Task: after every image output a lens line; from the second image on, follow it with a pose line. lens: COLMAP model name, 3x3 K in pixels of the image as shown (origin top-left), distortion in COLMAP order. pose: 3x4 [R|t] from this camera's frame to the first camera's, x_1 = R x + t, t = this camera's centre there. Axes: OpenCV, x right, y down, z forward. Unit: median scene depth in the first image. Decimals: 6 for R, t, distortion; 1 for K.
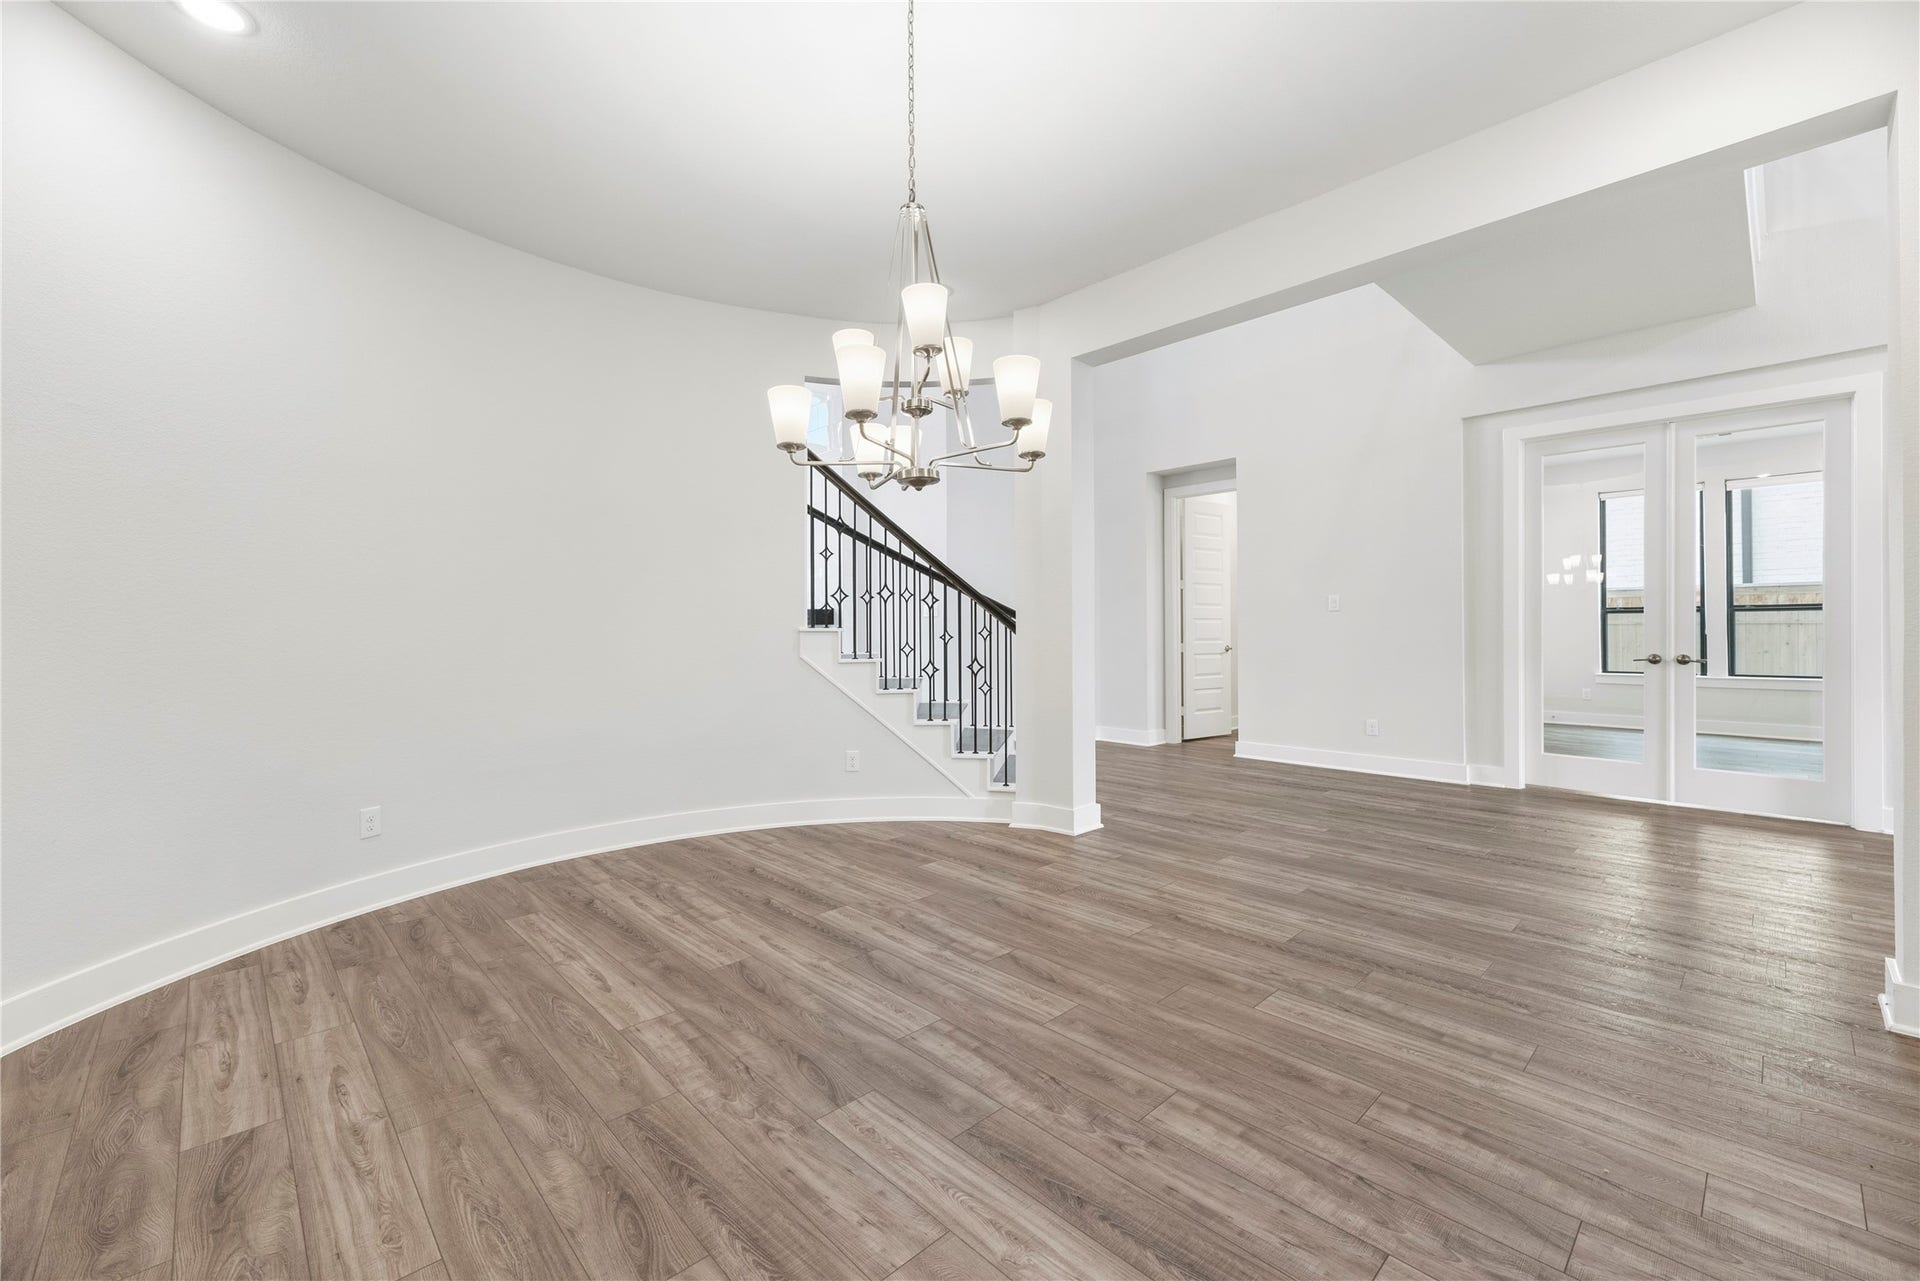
lens RADIAL K [[791.3, 0, 962.6], [0, 791.3, 628.7], [0, 0, 1]] dist [-0.001476, 0.000290]
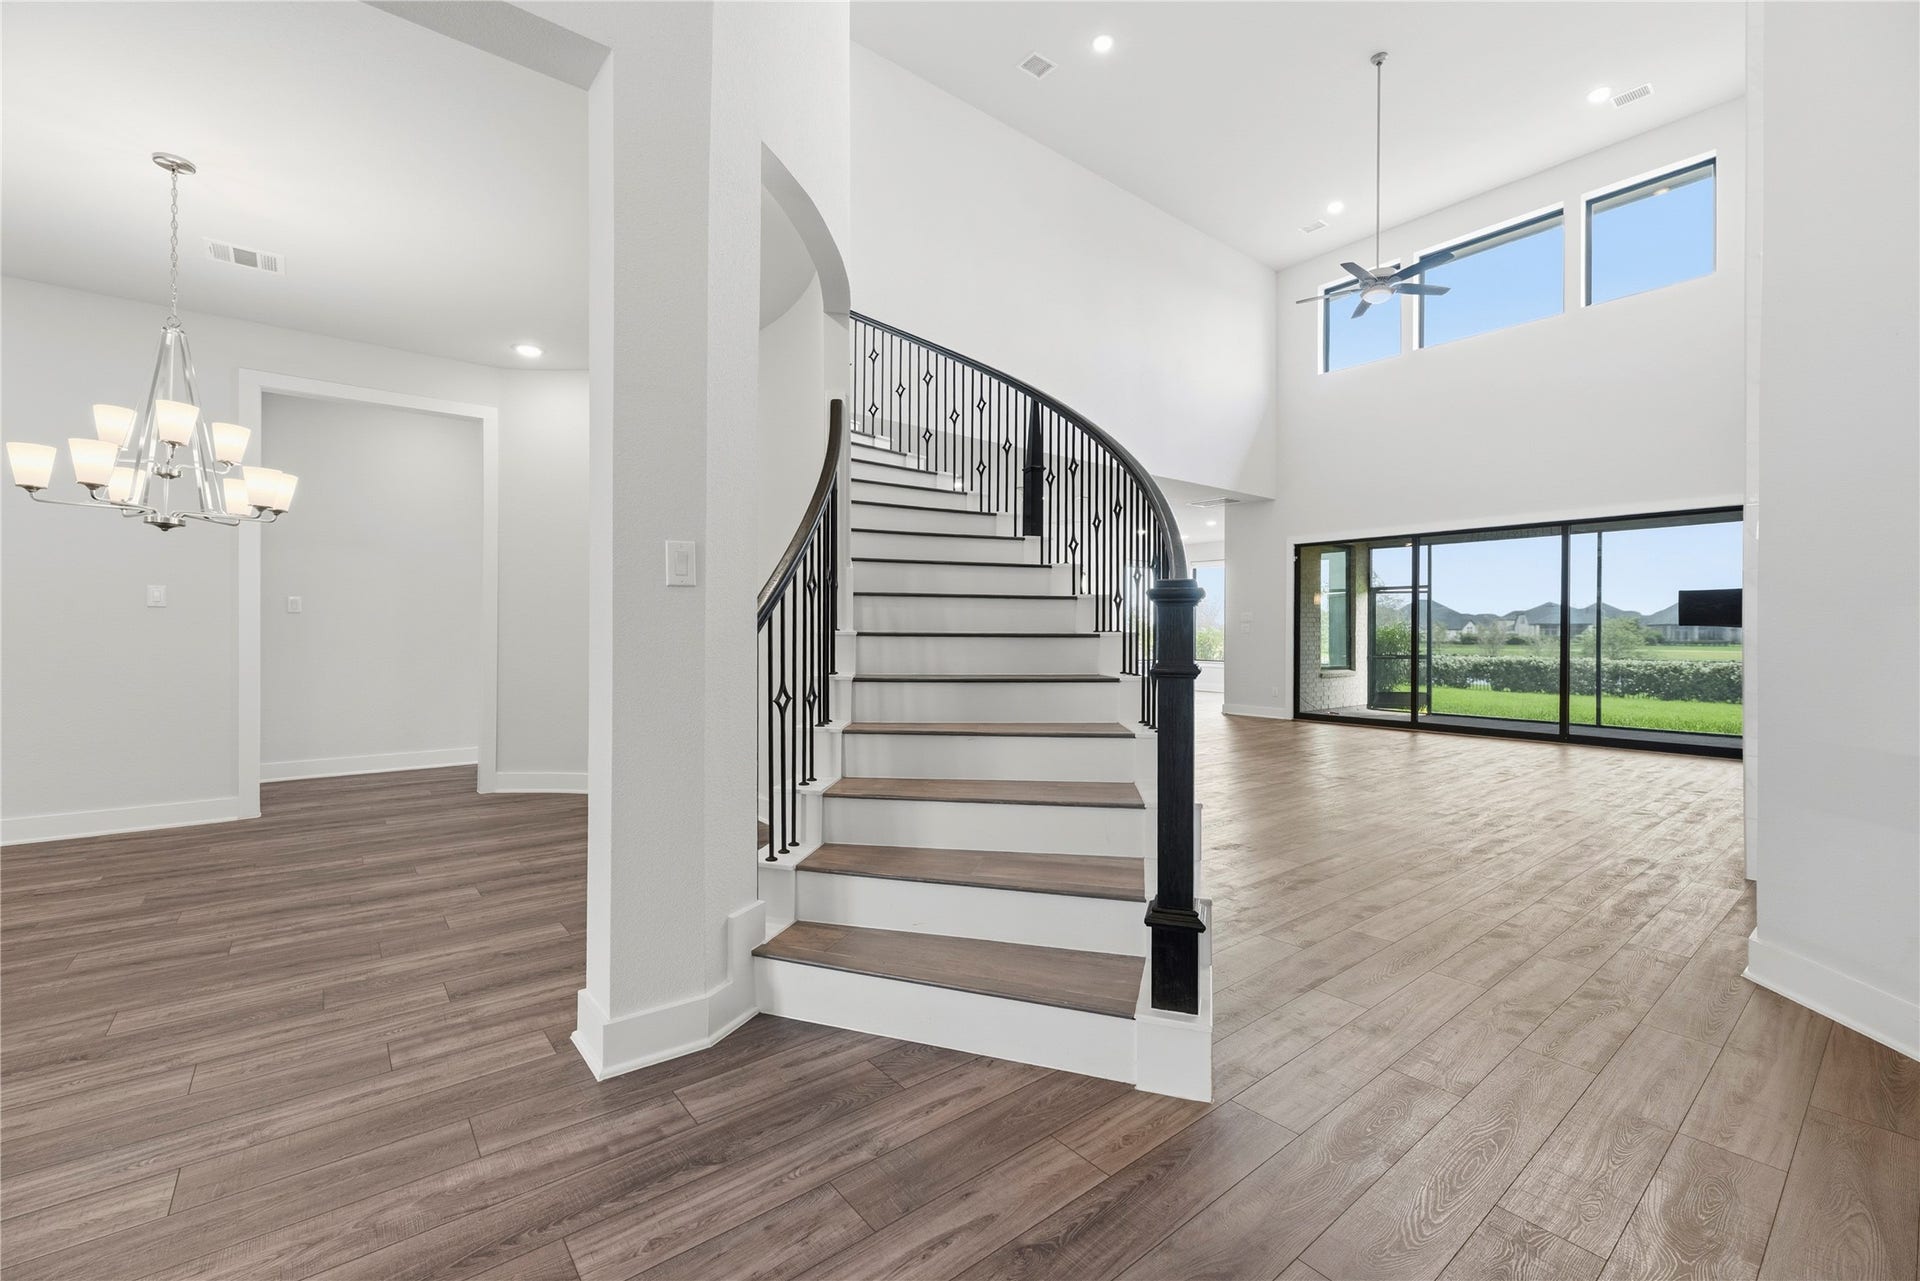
lens RADIAL K [[791.3, 0, 962.6], [0, 791.3, 628.7], [0, 0, 1]] dist [-0.001476, 0.000290]
pose [[-0.084673, -0.001185, -0.996408, 0.885843], [-0.006695, 0.999977, -0.000620, -0.005740], [0.996386, 0.006618, -0.084679, 1.816463]]
